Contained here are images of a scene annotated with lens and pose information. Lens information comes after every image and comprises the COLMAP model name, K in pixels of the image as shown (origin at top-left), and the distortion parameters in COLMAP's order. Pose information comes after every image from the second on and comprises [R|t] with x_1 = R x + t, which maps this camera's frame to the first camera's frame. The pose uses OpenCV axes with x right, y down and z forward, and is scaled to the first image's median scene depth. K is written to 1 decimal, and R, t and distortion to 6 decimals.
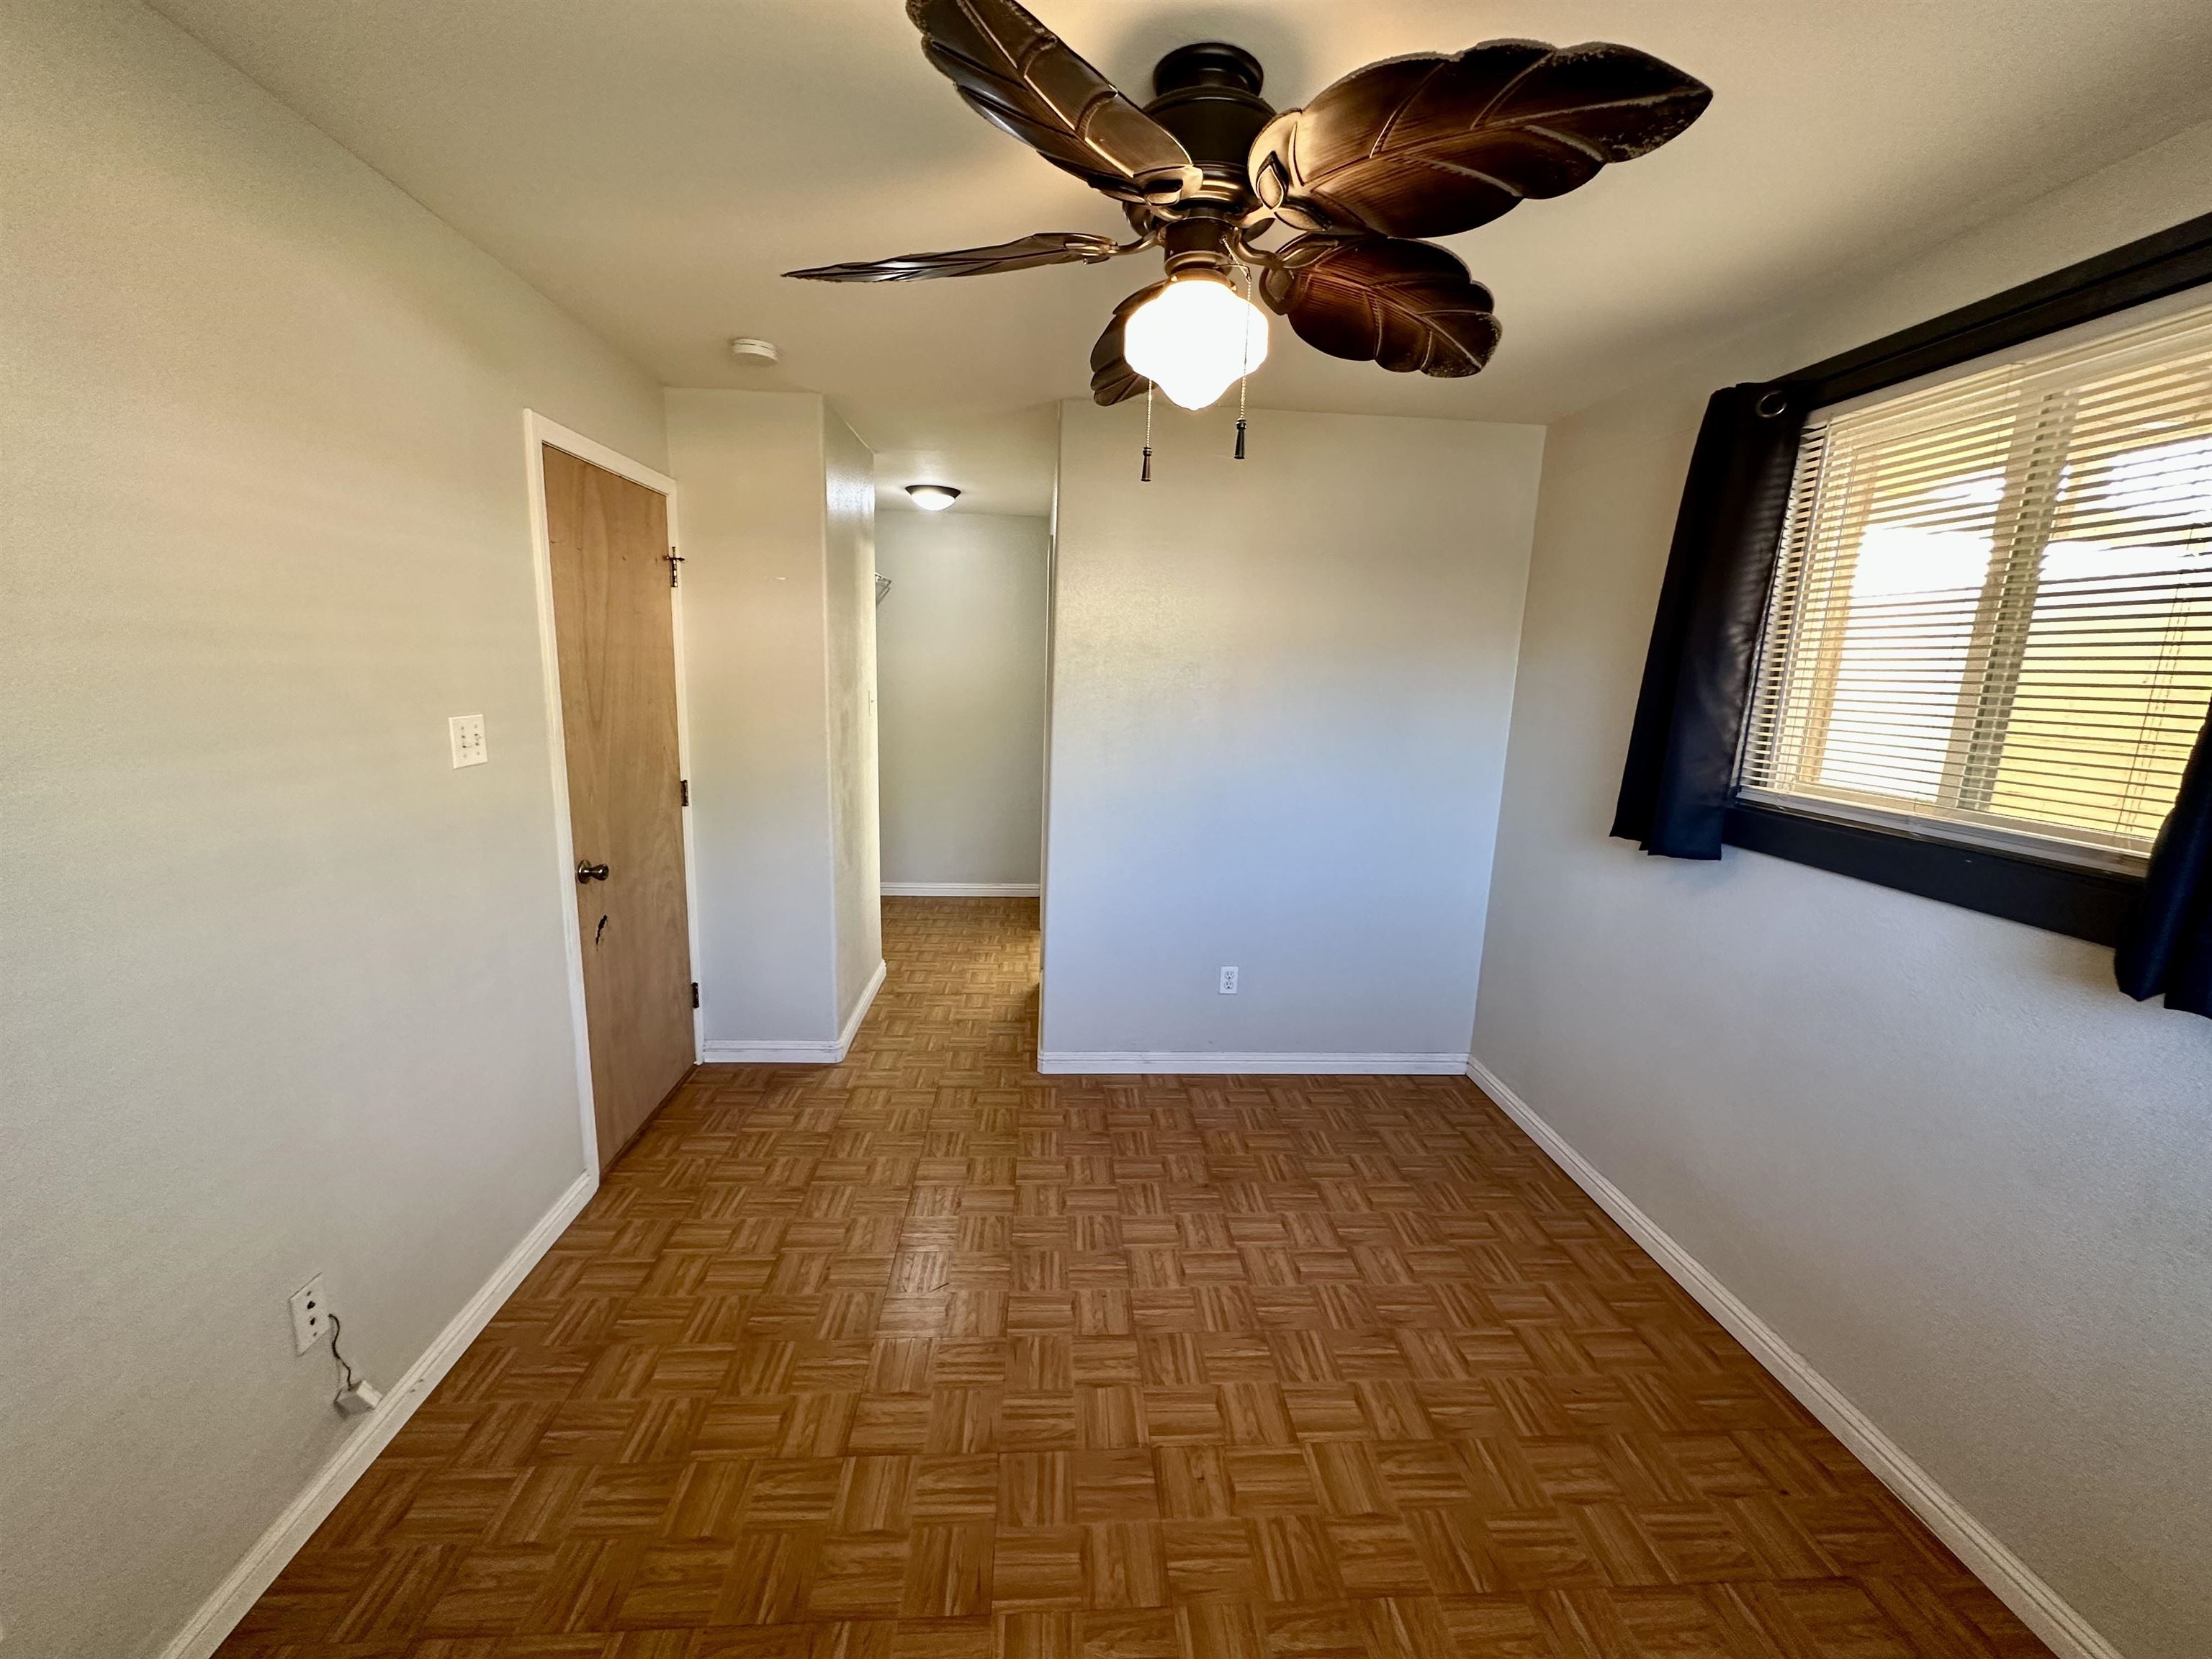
lens RADIAL K [[882.3, 0, 1097.4], [0, 882.3, 835.0], [0, 0, 1]] dist [-0.001257, -0.001047]
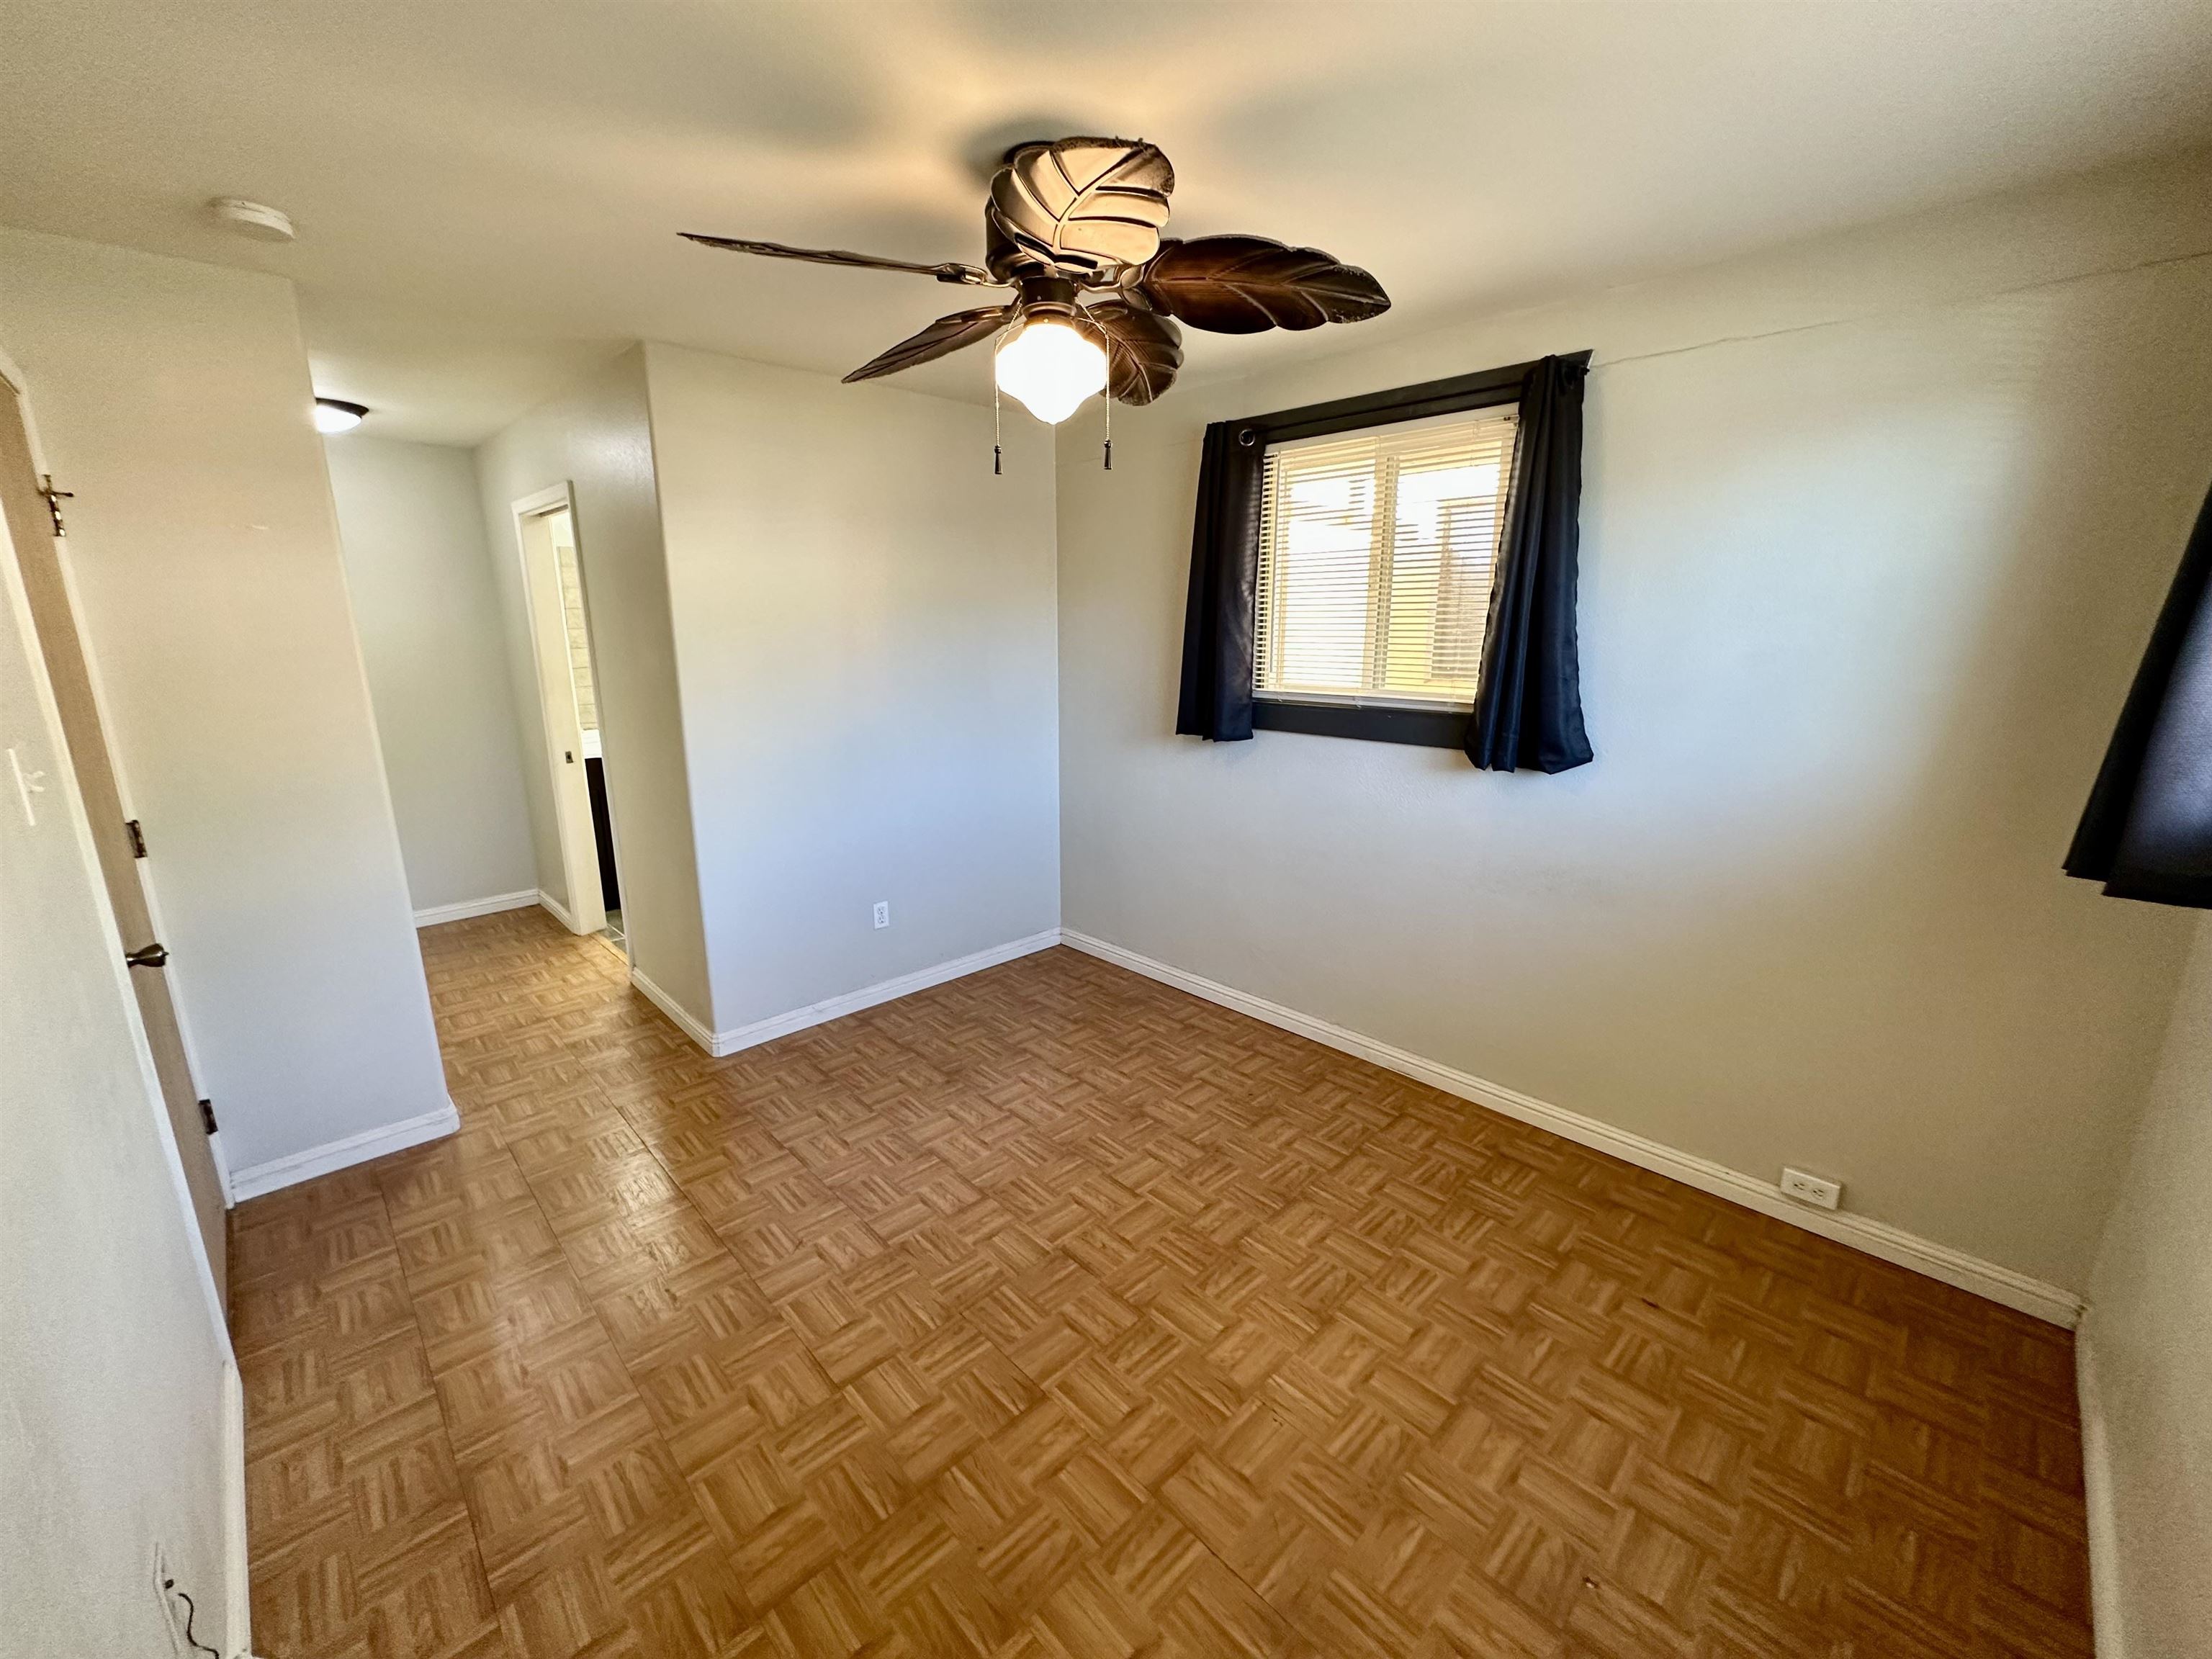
lens RADIAL K [[882.3, 0, 1105.2], [0, 882.3, 839.6], [0, 0, 1]] dist [-0.001257, -0.001047]
pose [[0.757681, -0.191683, 0.623840, -0.476825], [0.152817, 0.981428, 0.115954, -0.016174], [-0.634481, 0.007477, 0.772902, -0.022720]]
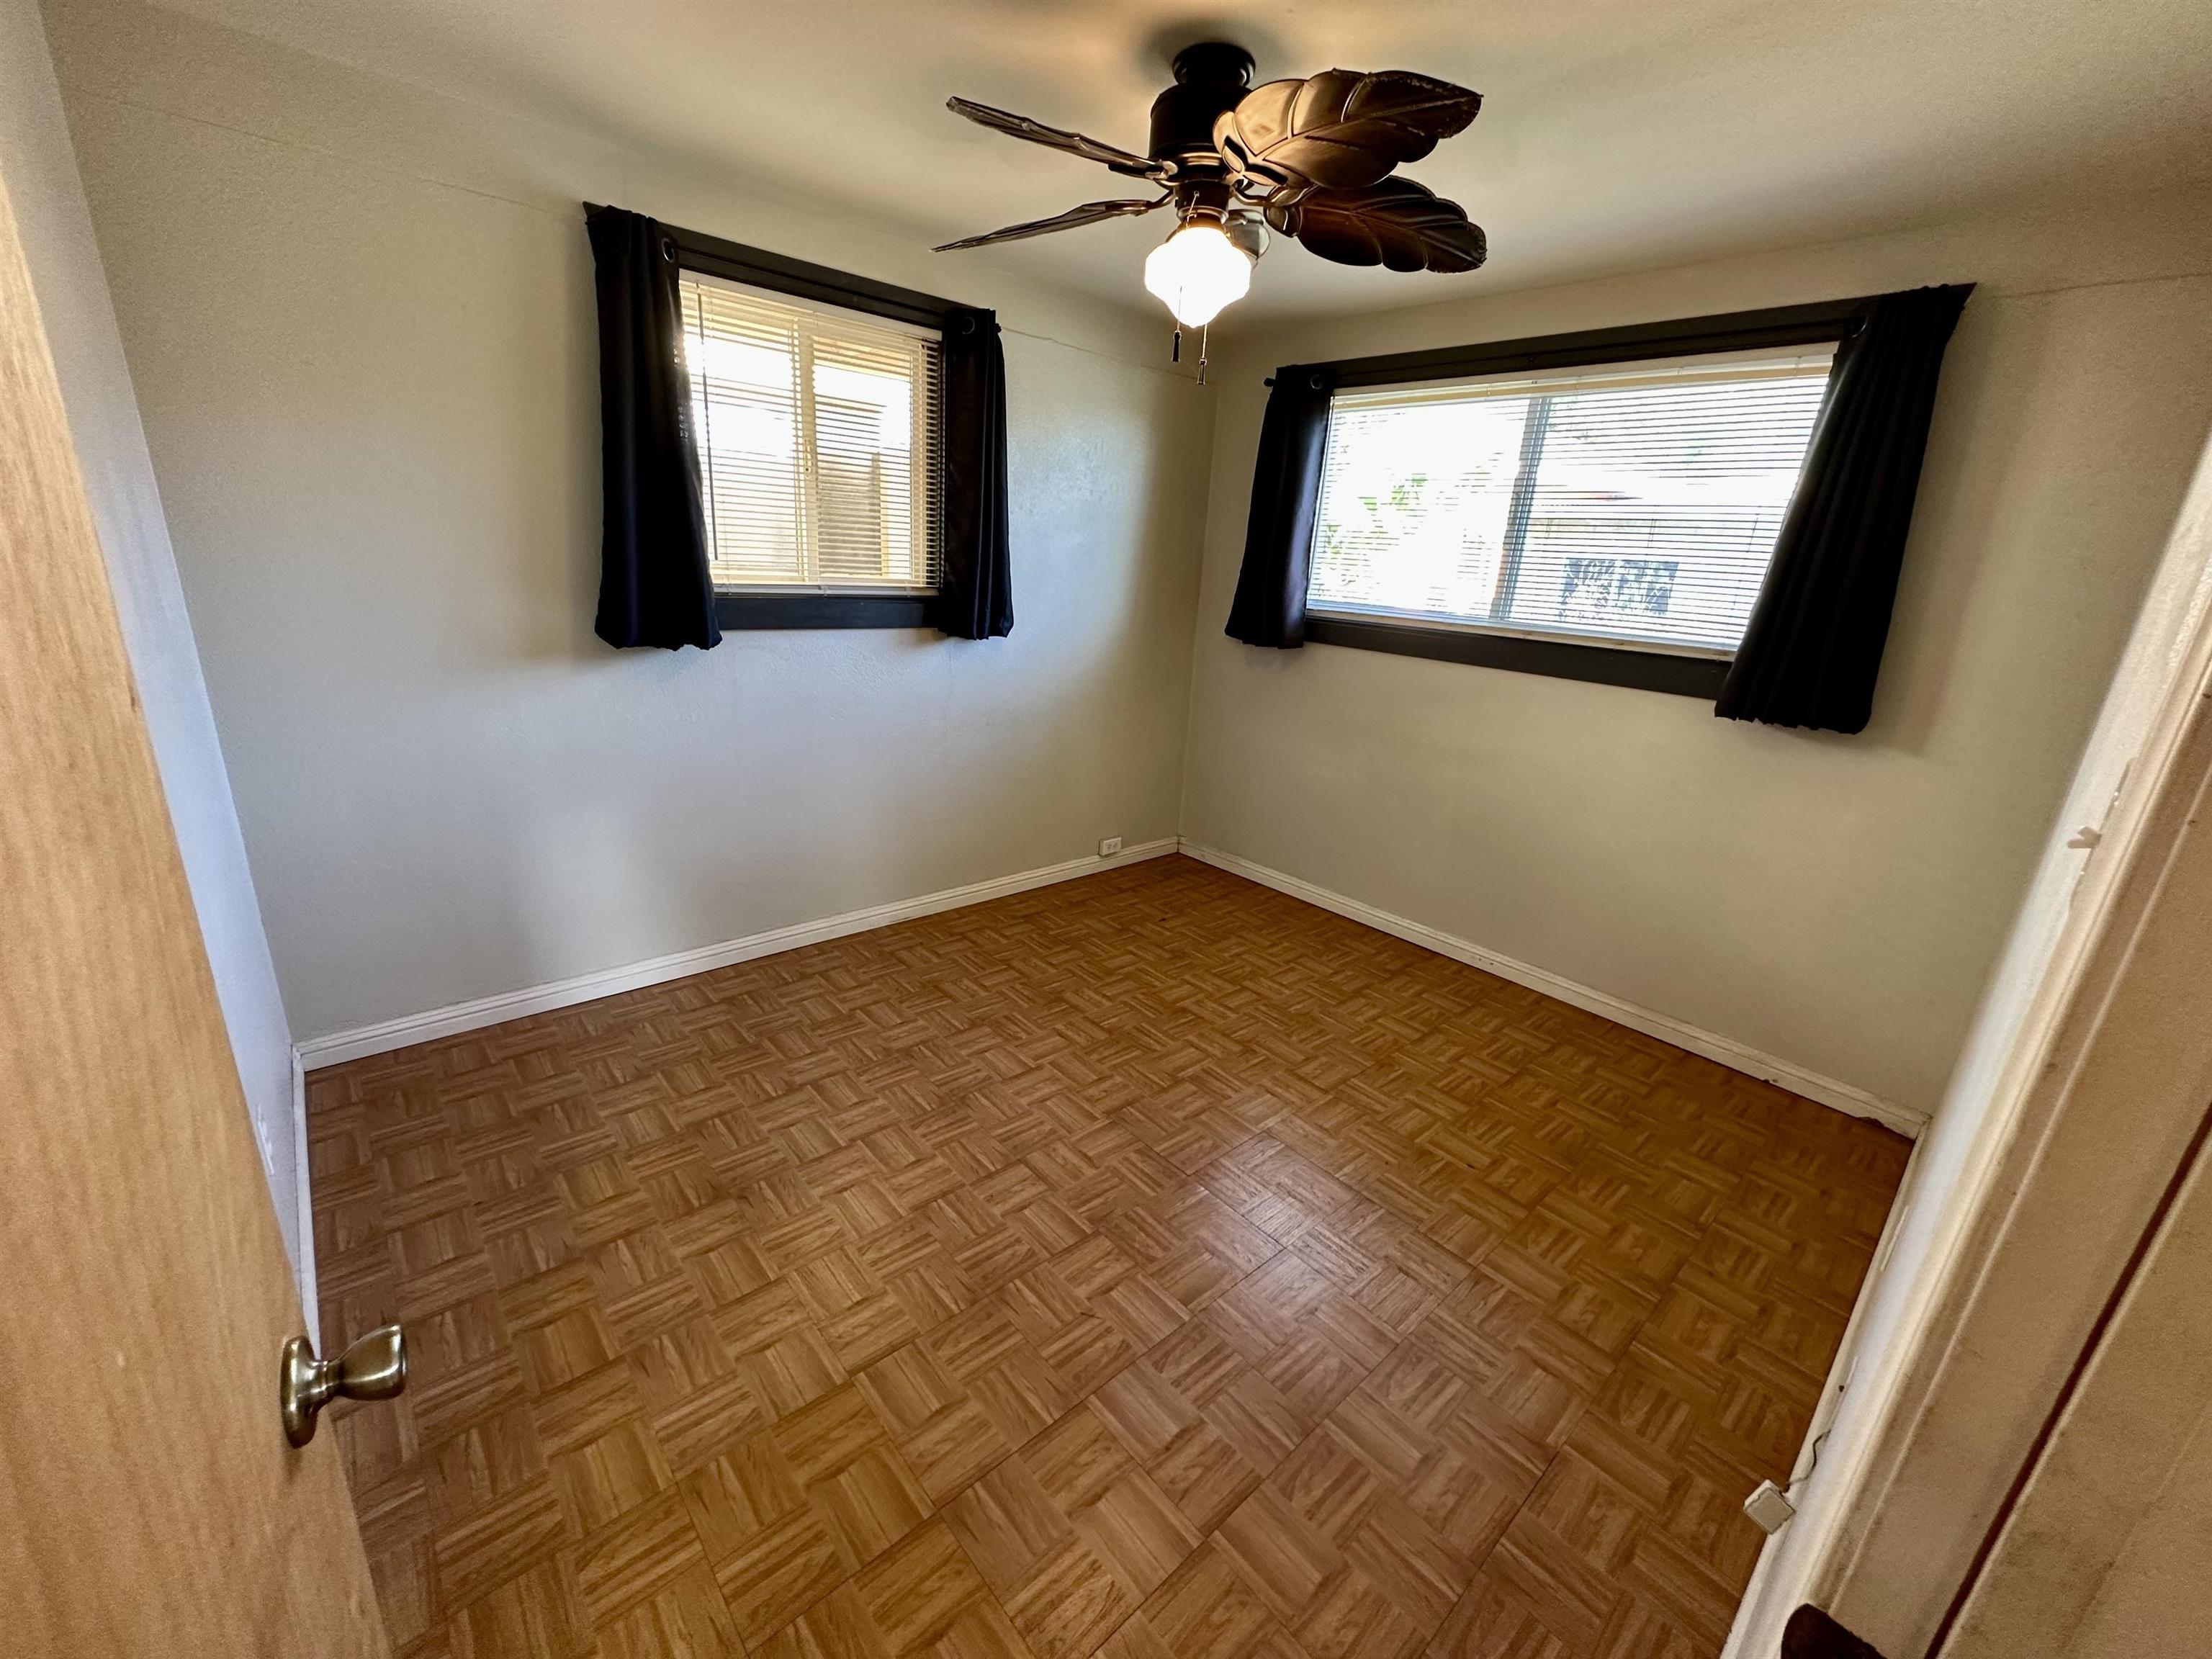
lens RADIAL K [[882.3, 0, 1098.4], [0, 882.3, 835.7], [0, 0, 1]] dist [-0.001257, -0.001047]
pose [[-0.613447, -0.311800, 0.725578, -0.663441], [0.072320, 0.892721, 0.444769, -0.255051], [-0.786418, 0.325316, -0.525087, 1.337007]]
